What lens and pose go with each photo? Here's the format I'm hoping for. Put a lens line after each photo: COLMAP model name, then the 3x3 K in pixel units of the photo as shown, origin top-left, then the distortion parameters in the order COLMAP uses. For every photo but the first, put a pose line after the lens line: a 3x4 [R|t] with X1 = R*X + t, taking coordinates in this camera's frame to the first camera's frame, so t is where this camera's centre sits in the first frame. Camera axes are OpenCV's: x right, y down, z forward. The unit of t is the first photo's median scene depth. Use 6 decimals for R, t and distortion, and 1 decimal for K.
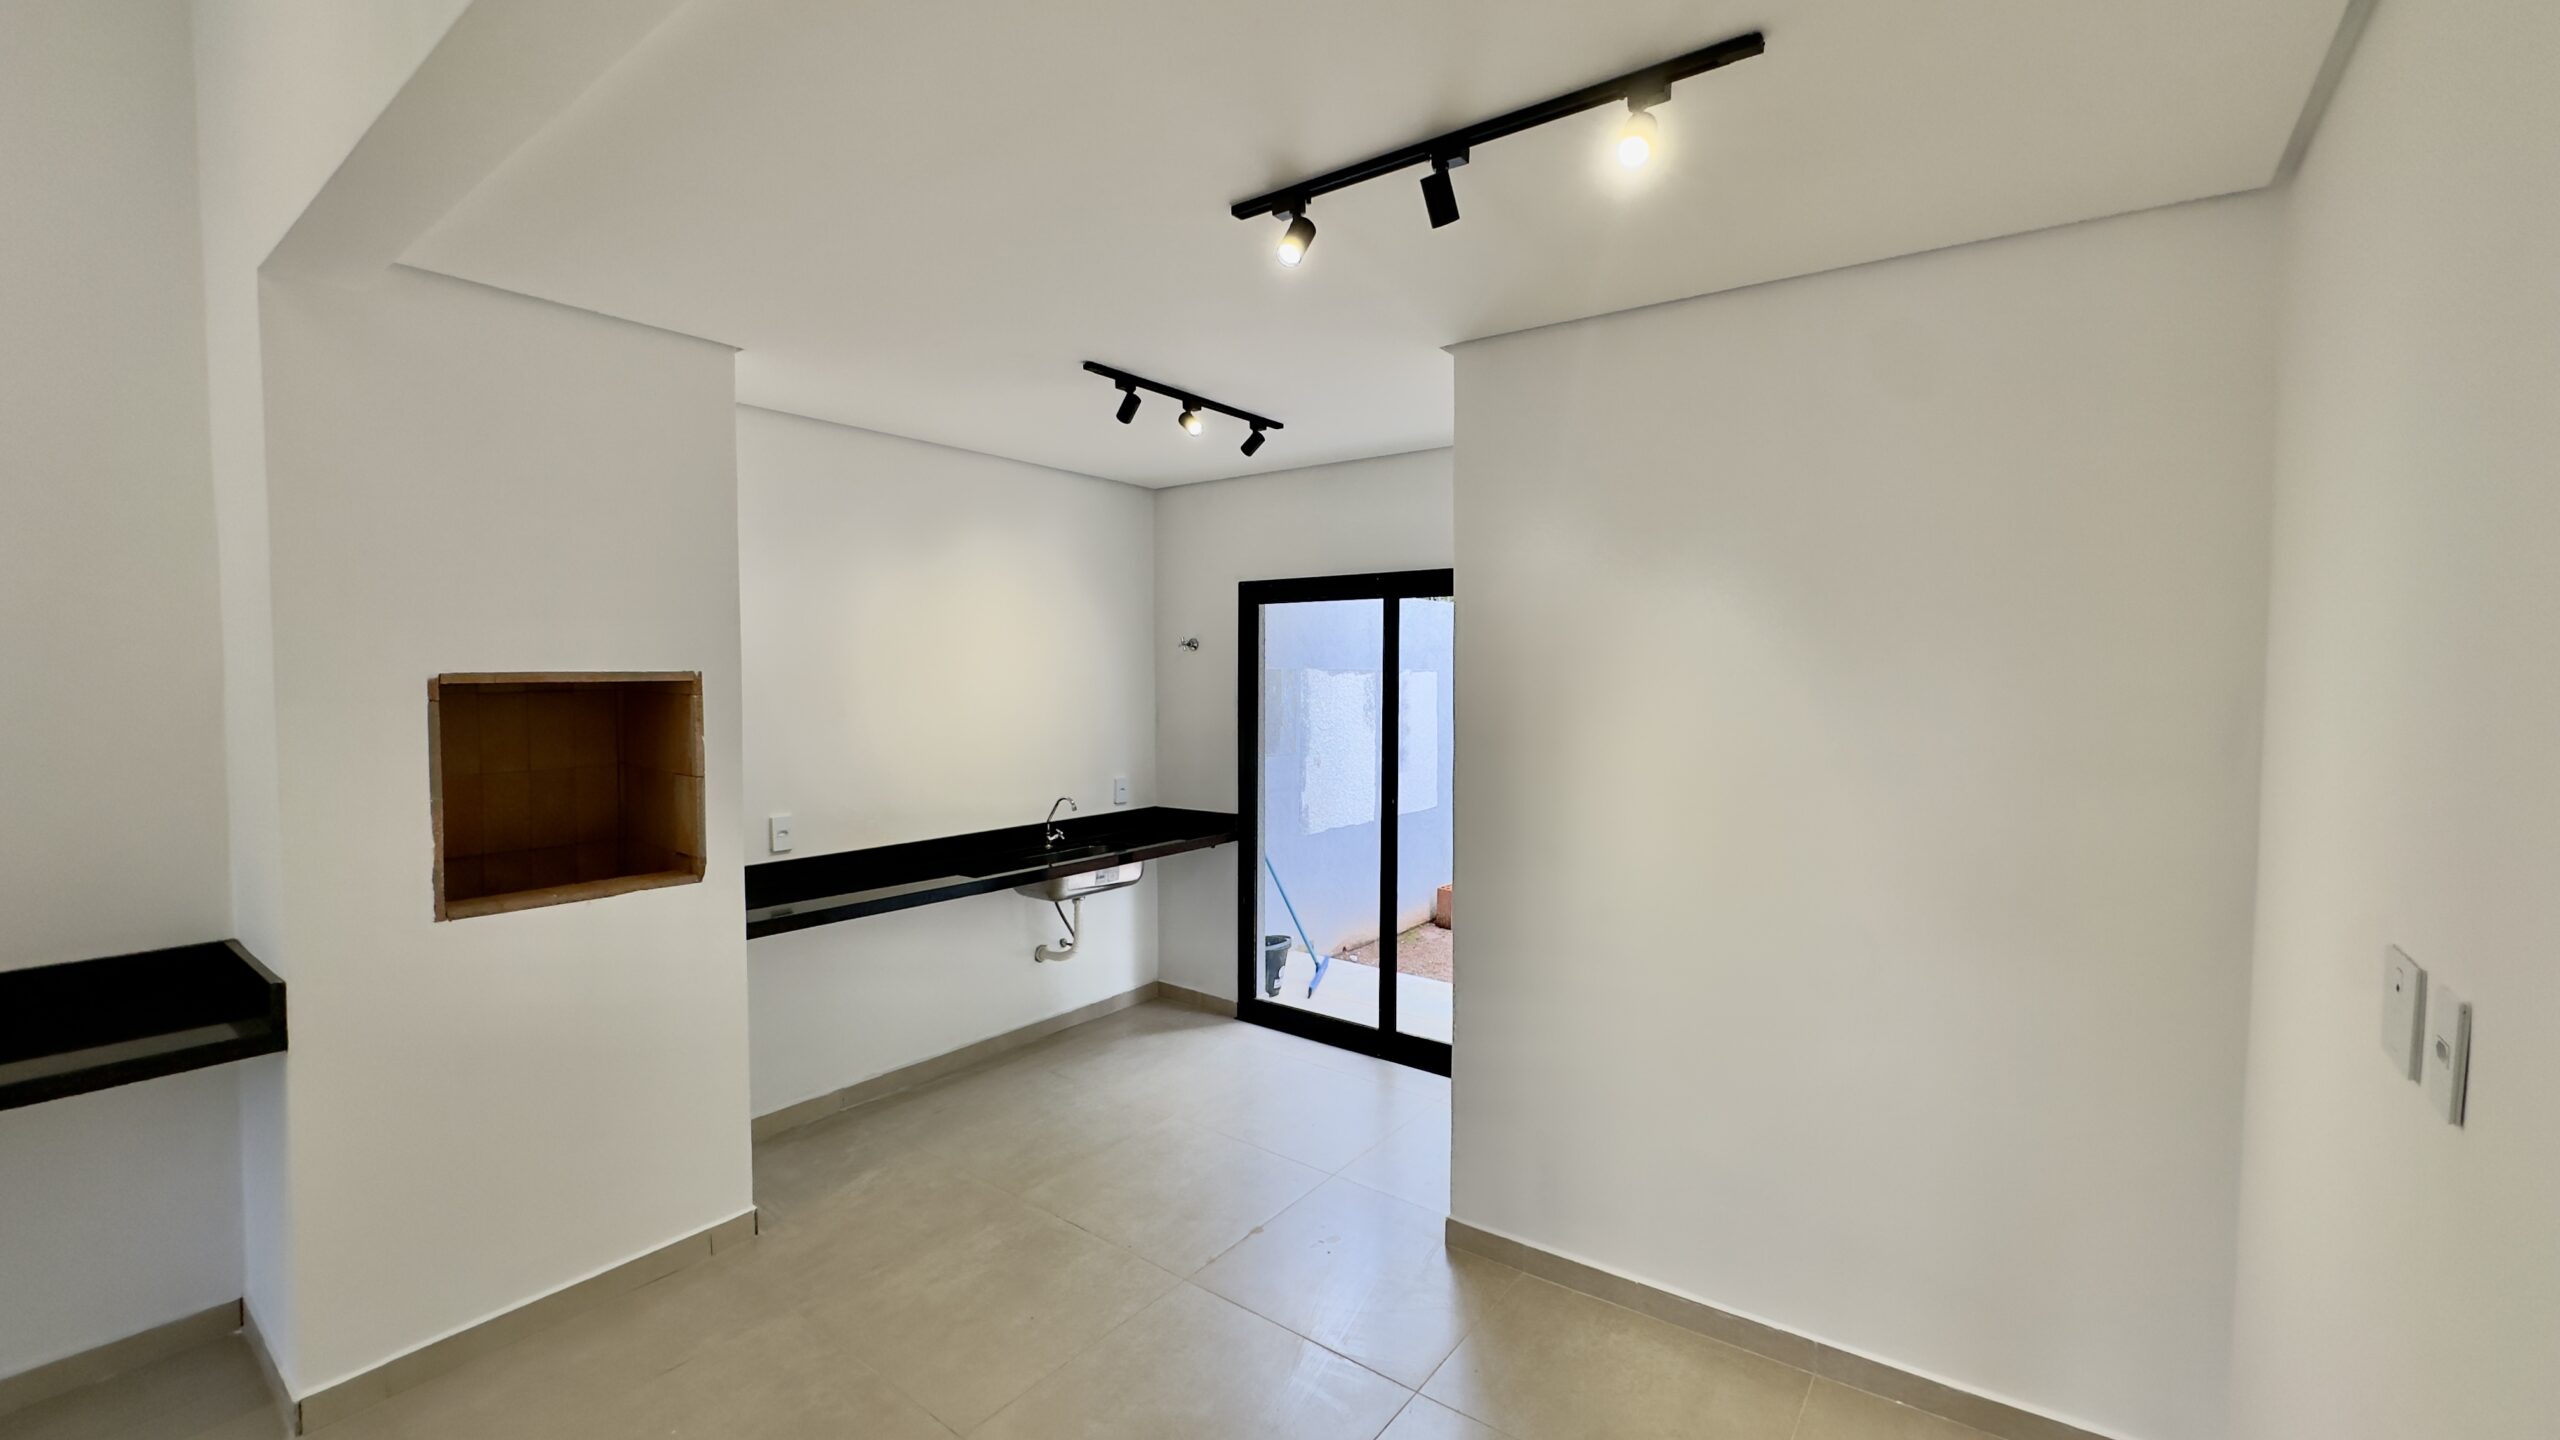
lens RADIAL K [[1021.7, 0, 1280.0], [0, 1021.7, 720.0], [0, 0, 1]] dist [-0.001046, 0.000400]
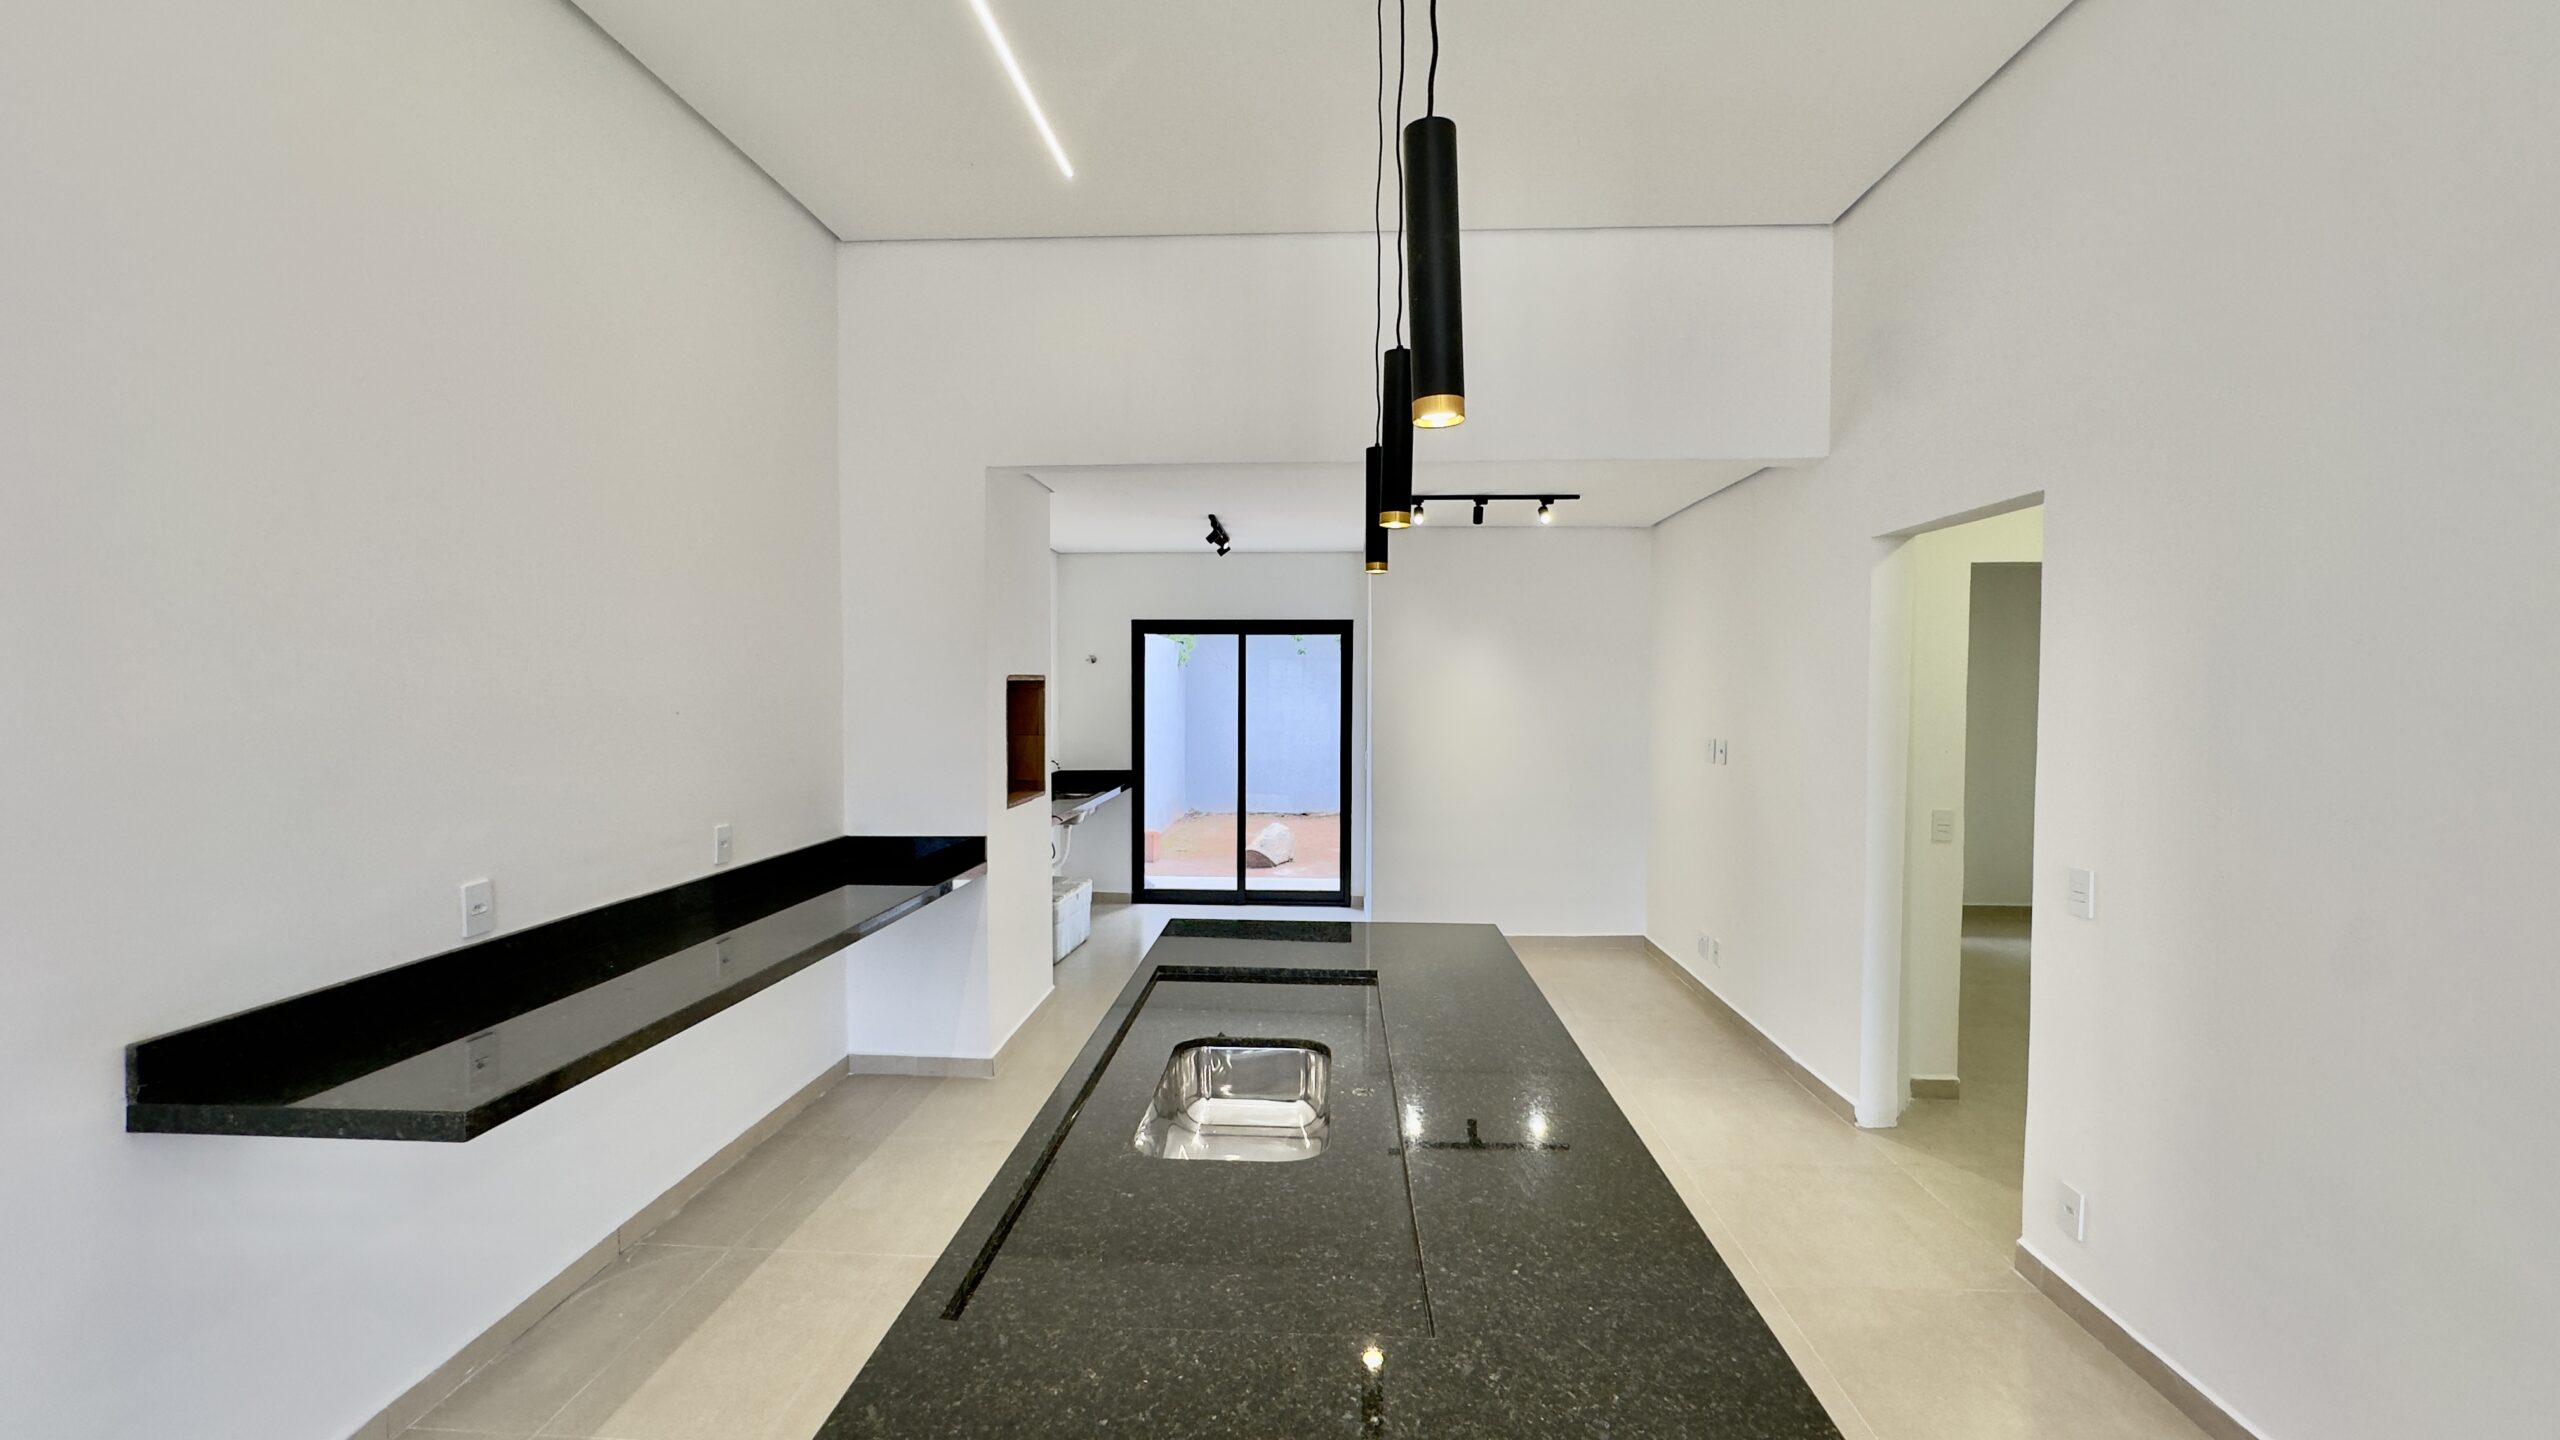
lens RADIAL K [[1021.7, 0, 1280.0], [0, 1021.7, 720.0], [0, 0, 1]] dist [-0.001046, 0.000400]
pose [[0.831225, -0.024115, 0.555413, -0.716826], [0.029195, 0.999574, -0.000294, 0.023757], [-0.555169, 0.016460, 0.831574, -0.409057]]
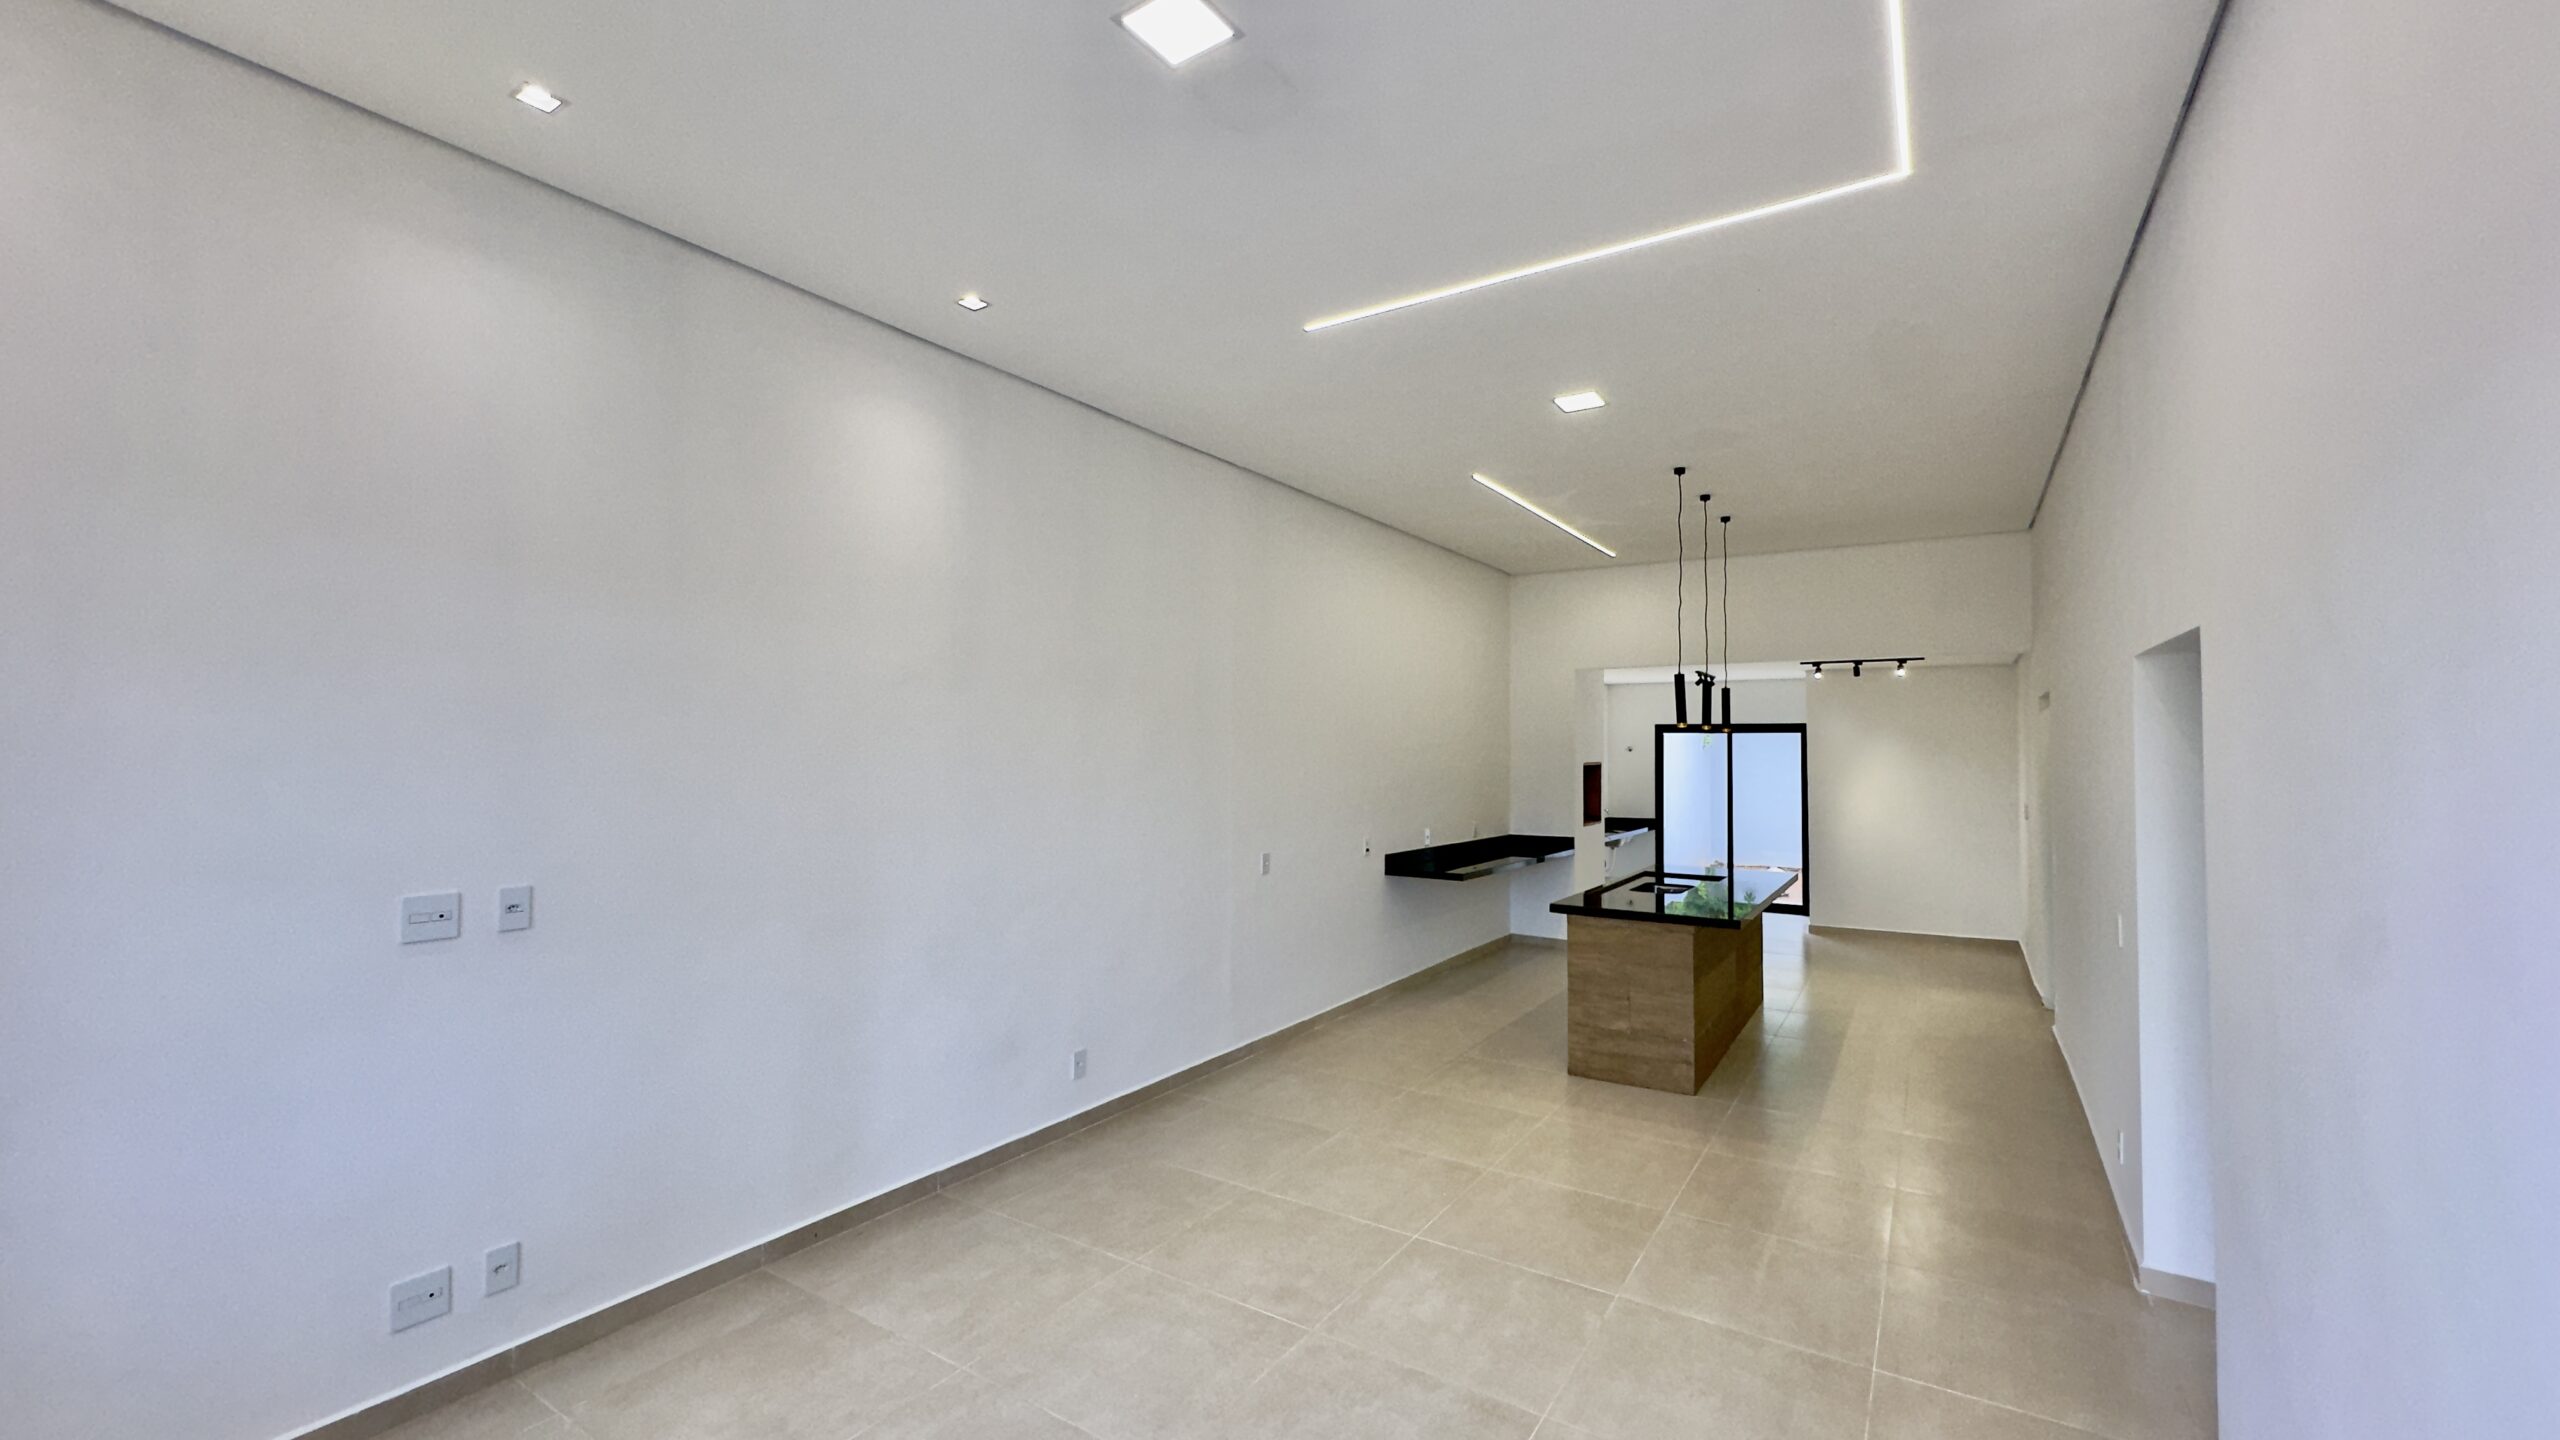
lens RADIAL K [[1021.7, 0, 1280.0], [0, 1021.7, 720.0], [0, 0, 1]] dist [-0.001046, 0.000400]
pose [[0.997697, 0.001899, 0.067807, -1.118703], [0.003274, 0.997095, -0.076101, 0.040978], [-0.067754, 0.076148, 0.994792, -1.411940]]
